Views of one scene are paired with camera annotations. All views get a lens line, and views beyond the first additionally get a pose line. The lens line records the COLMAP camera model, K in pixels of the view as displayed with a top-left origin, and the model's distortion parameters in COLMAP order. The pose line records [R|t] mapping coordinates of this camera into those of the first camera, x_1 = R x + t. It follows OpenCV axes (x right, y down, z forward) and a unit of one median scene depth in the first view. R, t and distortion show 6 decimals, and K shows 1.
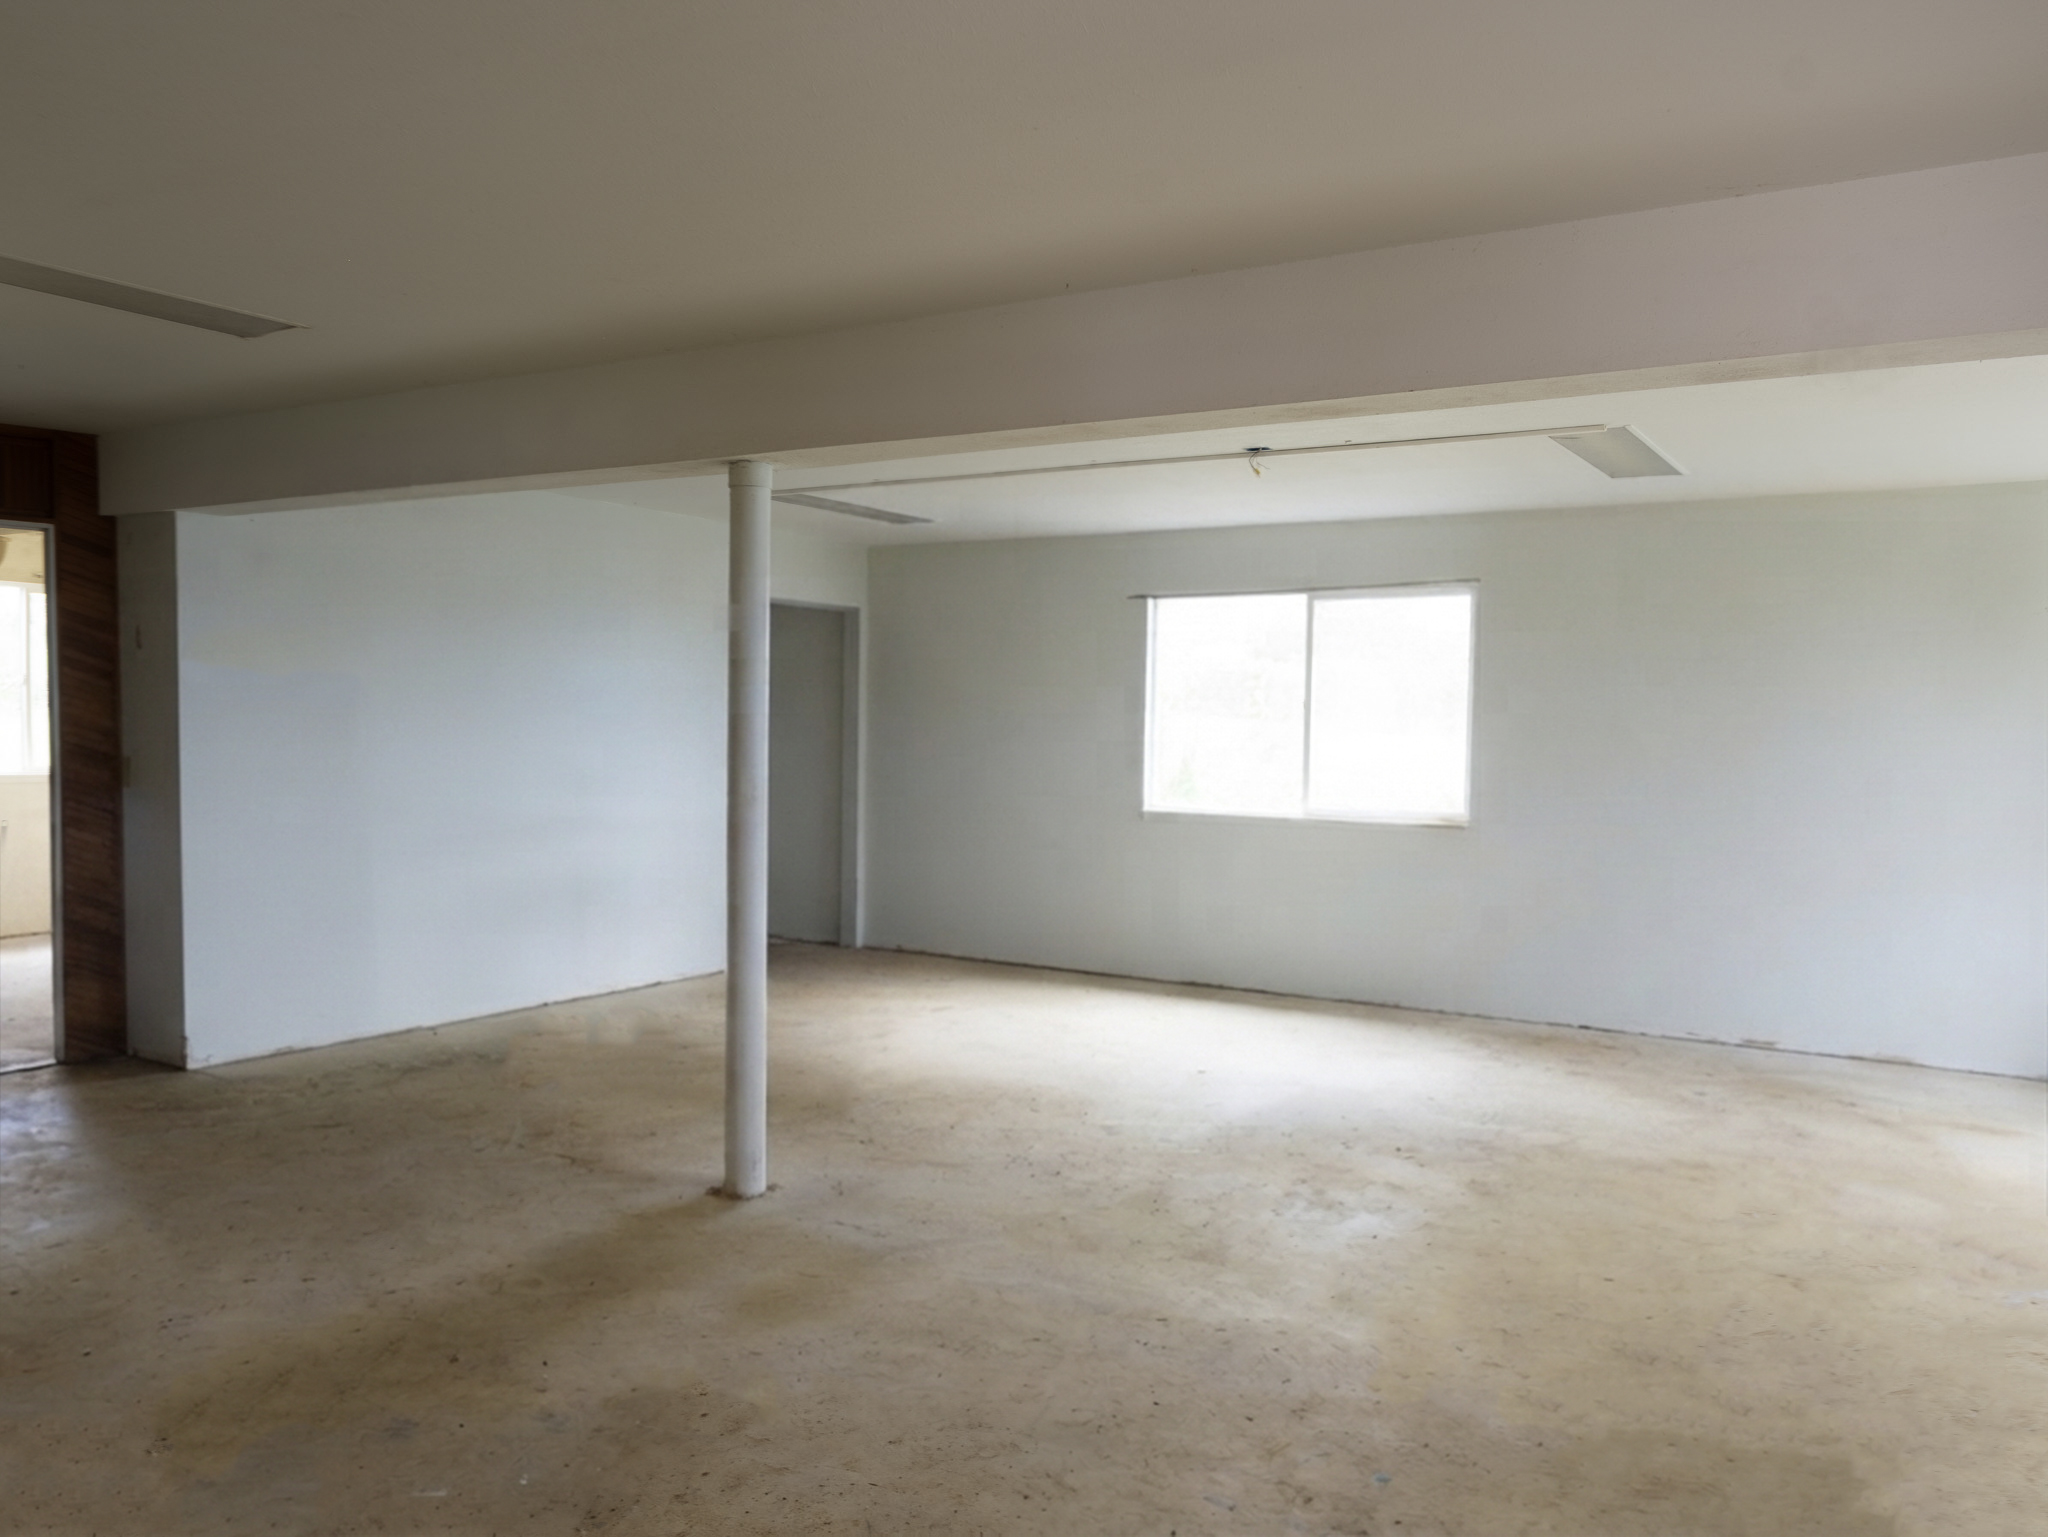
lens RADIAL K [[1588.6, 0, 1024.0], [0, 1588.6, 768.5], [0, 0, 1]] dist [0.012095, 0.002433]
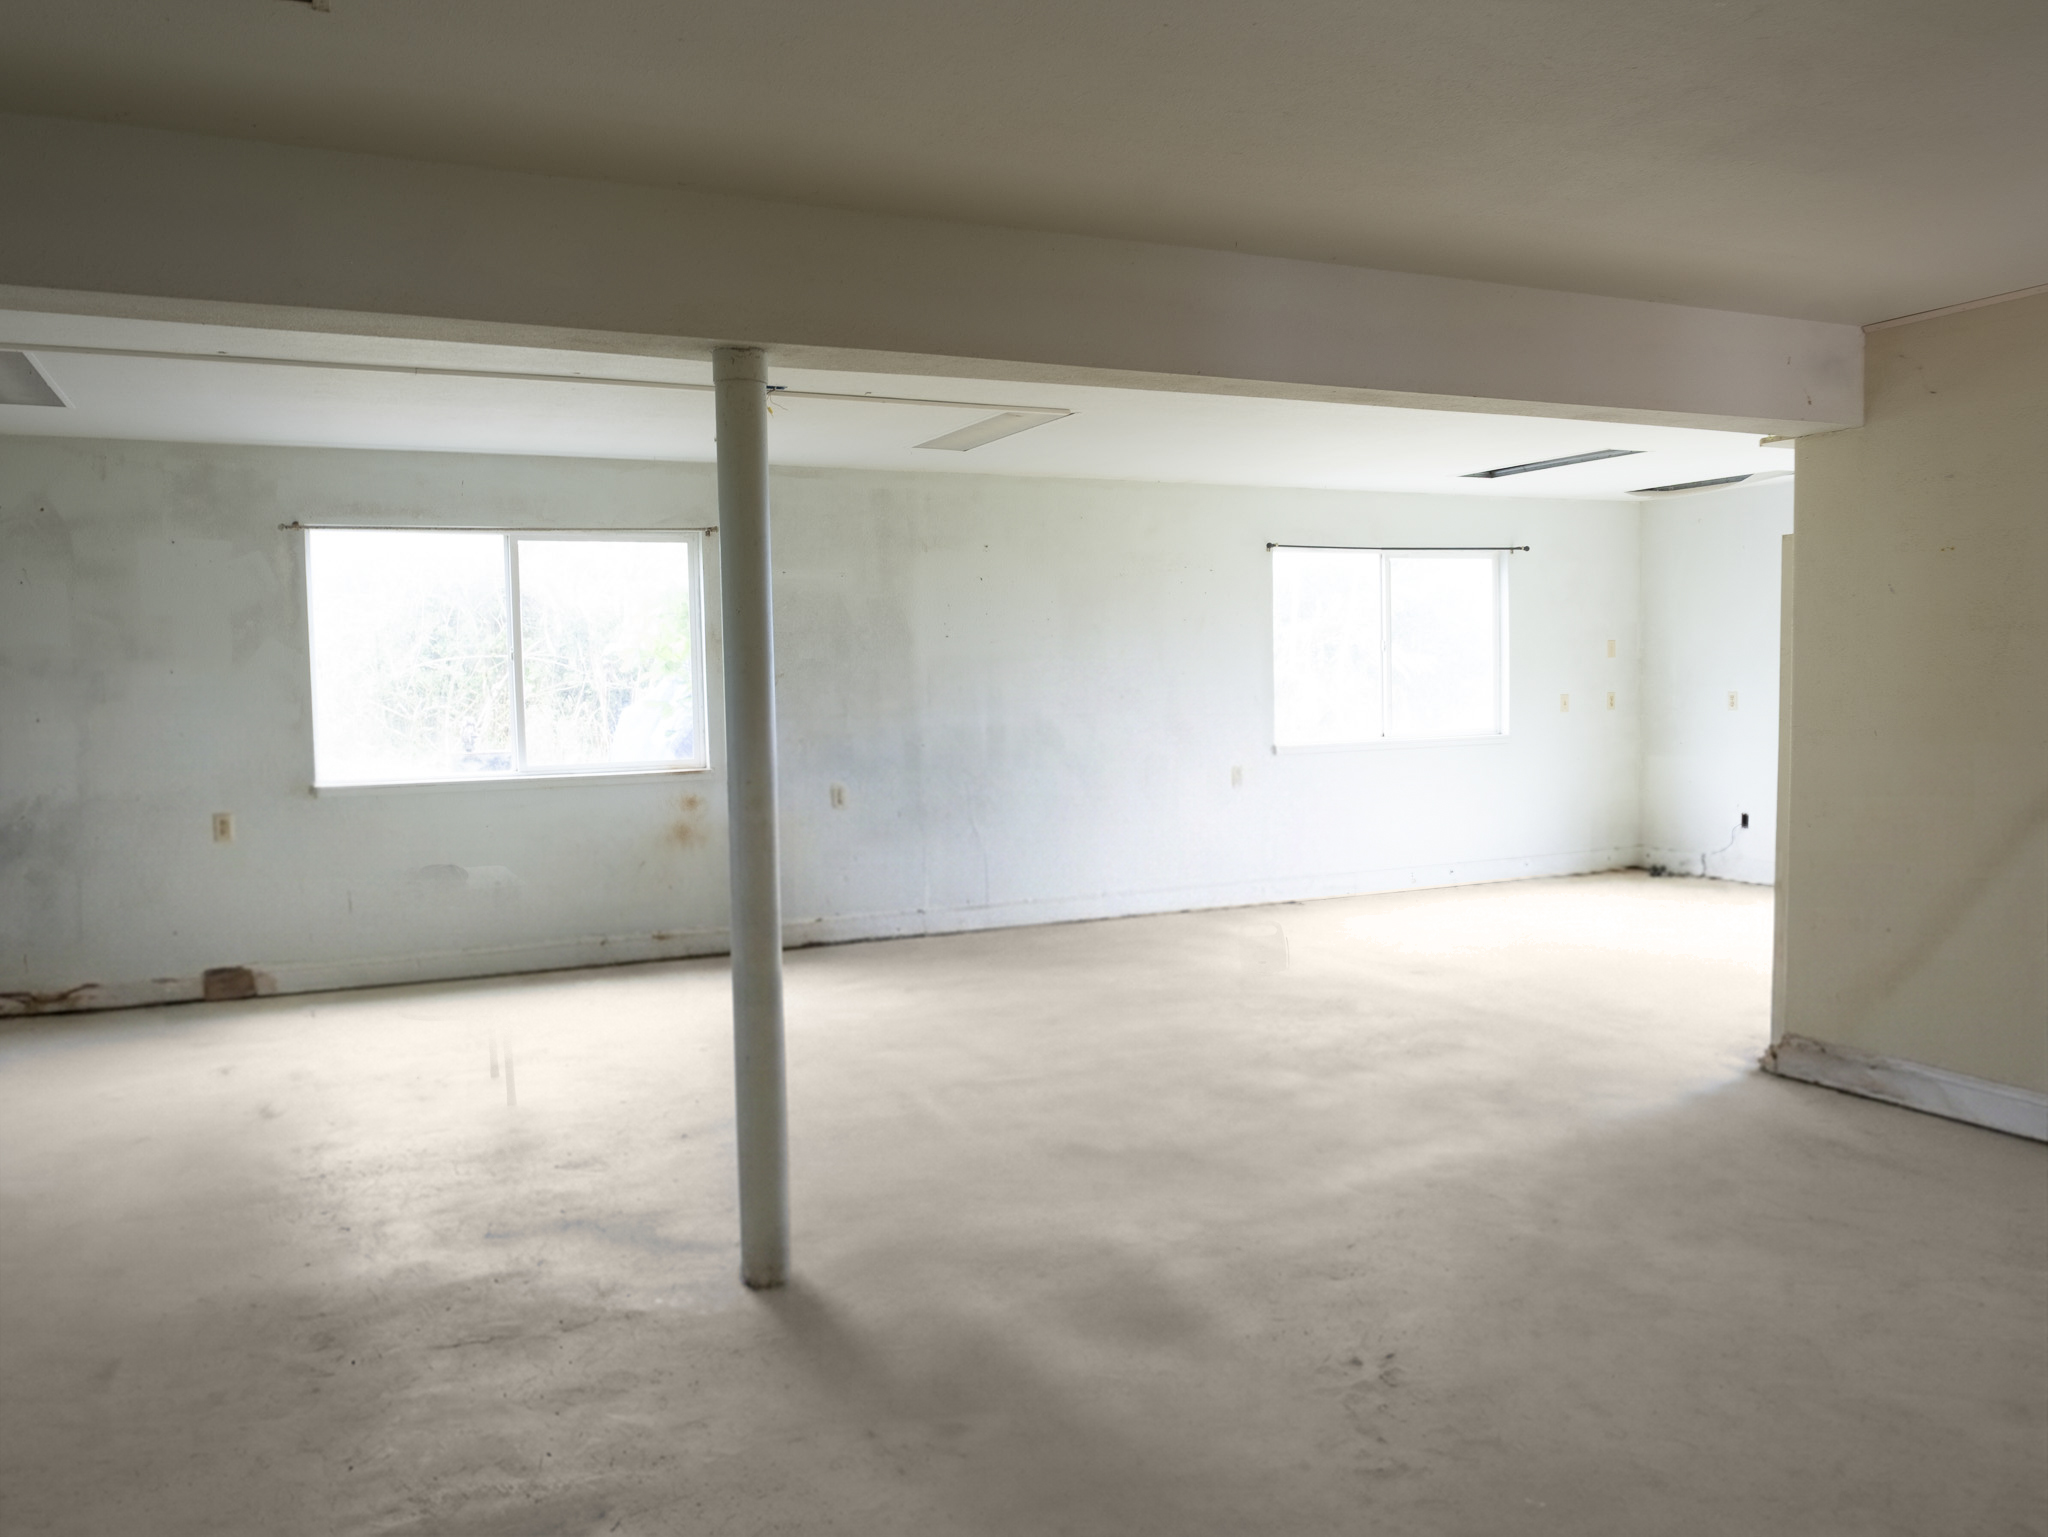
lens RADIAL K [[1570.4, 0, 1030.0], [0, 1570.4, 763.8], [0, 0, 1]] dist [-0.028561, 0.000158]
pose [[0.554866, -0.073674, 0.828671, -0.420853], [0.046884, 0.997257, 0.057270, -0.015618], [-0.830617, 0.007074, 0.556799, 0.258909]]
